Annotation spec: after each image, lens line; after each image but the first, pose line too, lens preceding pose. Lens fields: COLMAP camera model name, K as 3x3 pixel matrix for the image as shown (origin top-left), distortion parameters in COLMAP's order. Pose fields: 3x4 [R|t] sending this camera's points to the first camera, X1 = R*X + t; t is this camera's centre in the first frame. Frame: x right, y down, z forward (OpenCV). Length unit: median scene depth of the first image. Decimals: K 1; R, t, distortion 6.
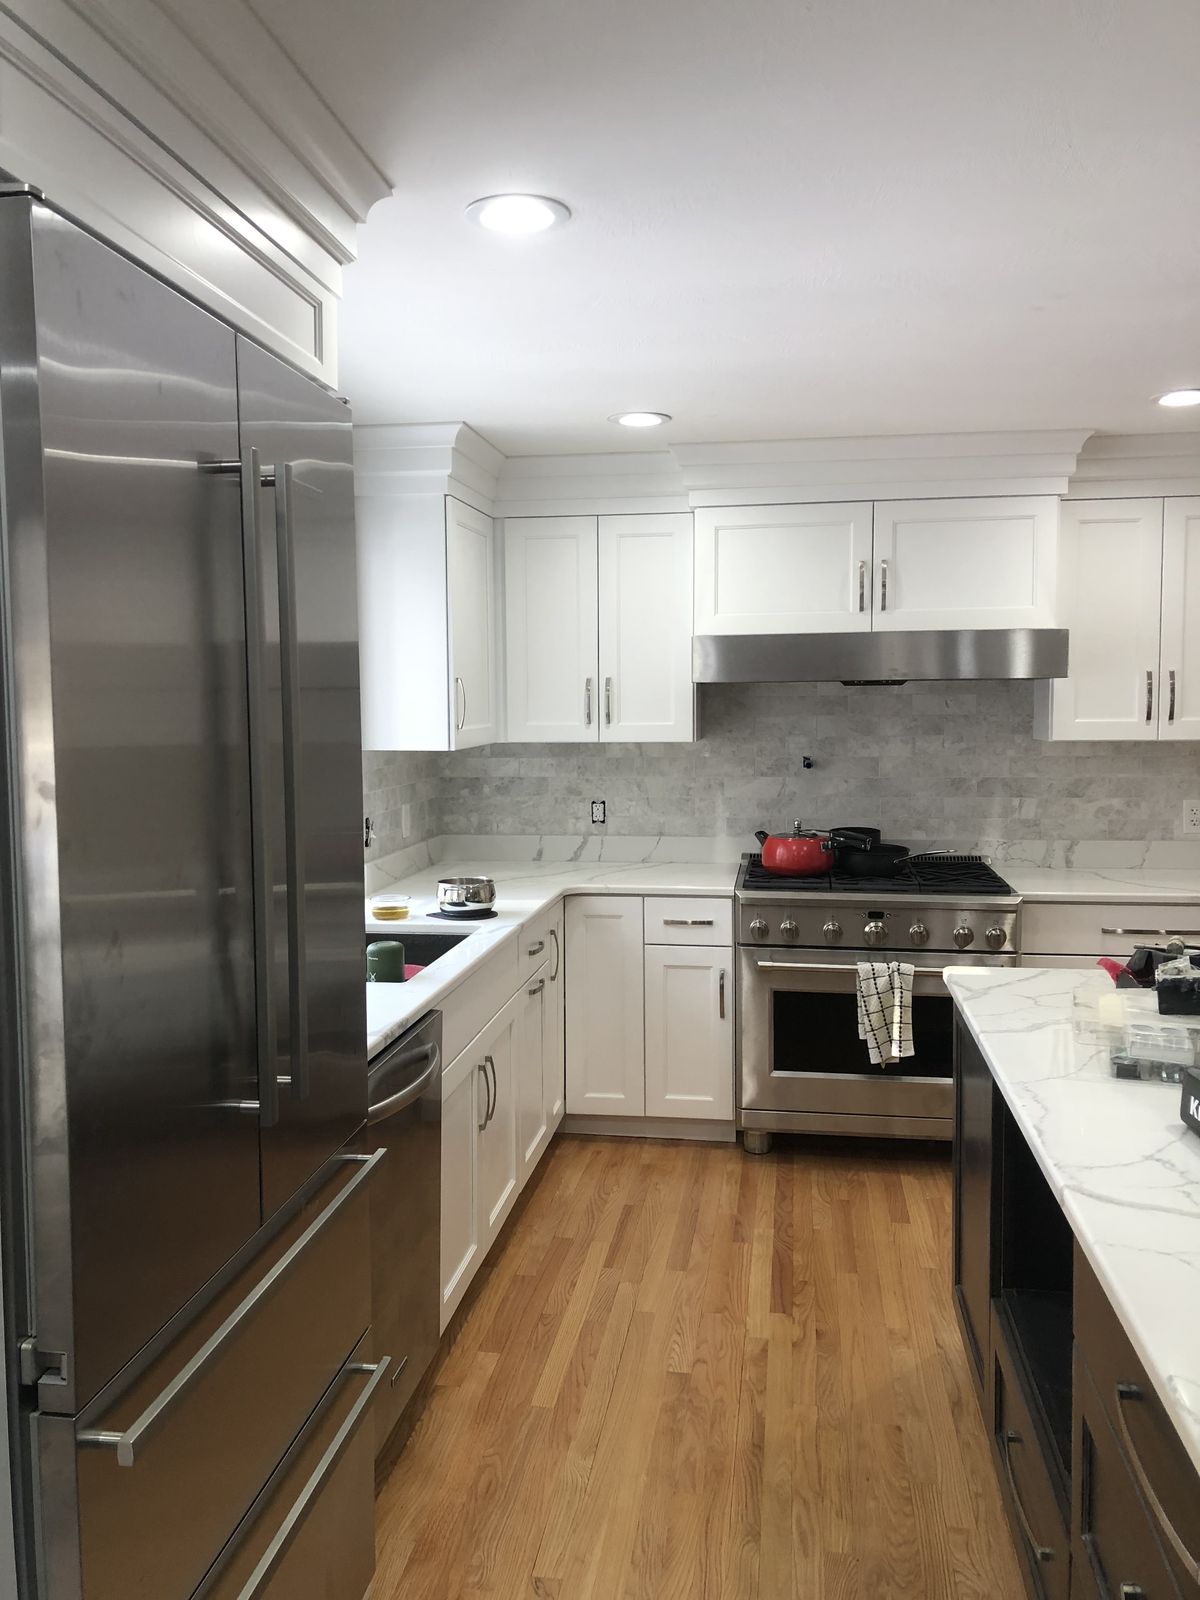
lens RADIAL K [[1306.1, 0, 602.4], [0, 1306.1, 759.6], [0, 0, 1]] dist [-0.001791, 0.004384]
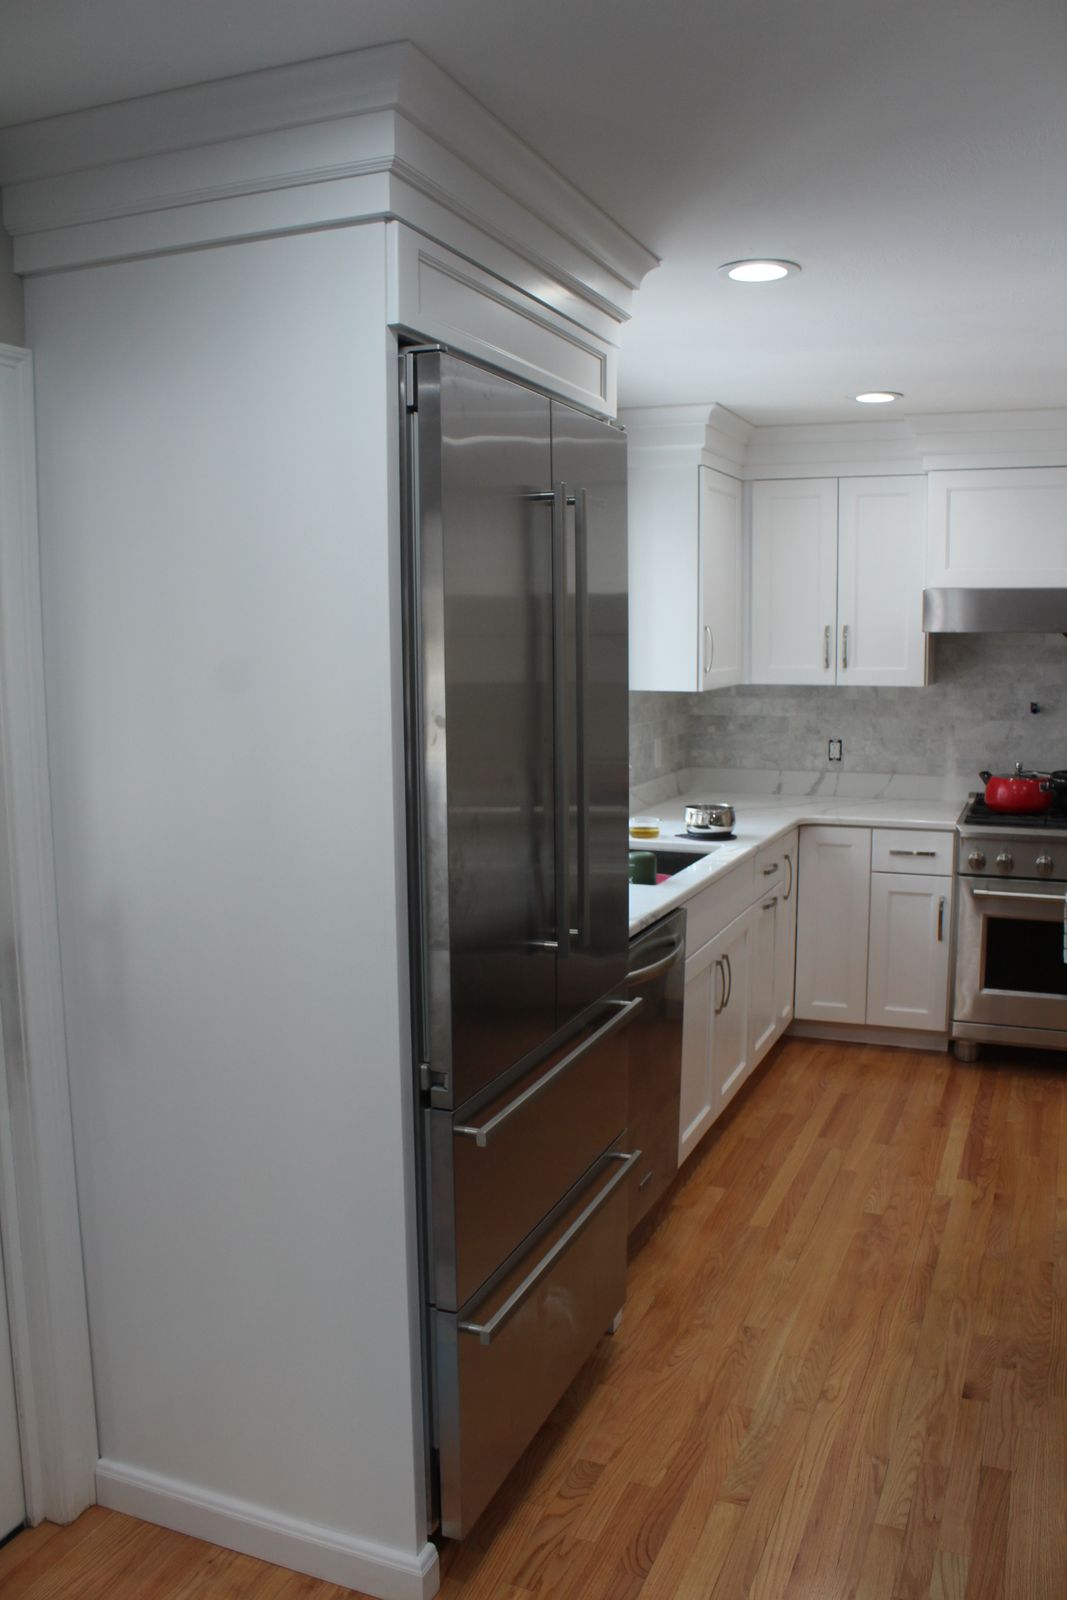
lens RADIAL K [[1343.7, 0, 533.5], [0, 1343.7, 801.1], [0, 0, 1]] dist [-0.101377, 0.000754]
pose [[0.971362, 0.031842, -0.235462, 0.025231], [-0.013310, 0.996716, 0.079876, -0.004220], [0.237232, -0.074454, 0.968596, -0.200082]]
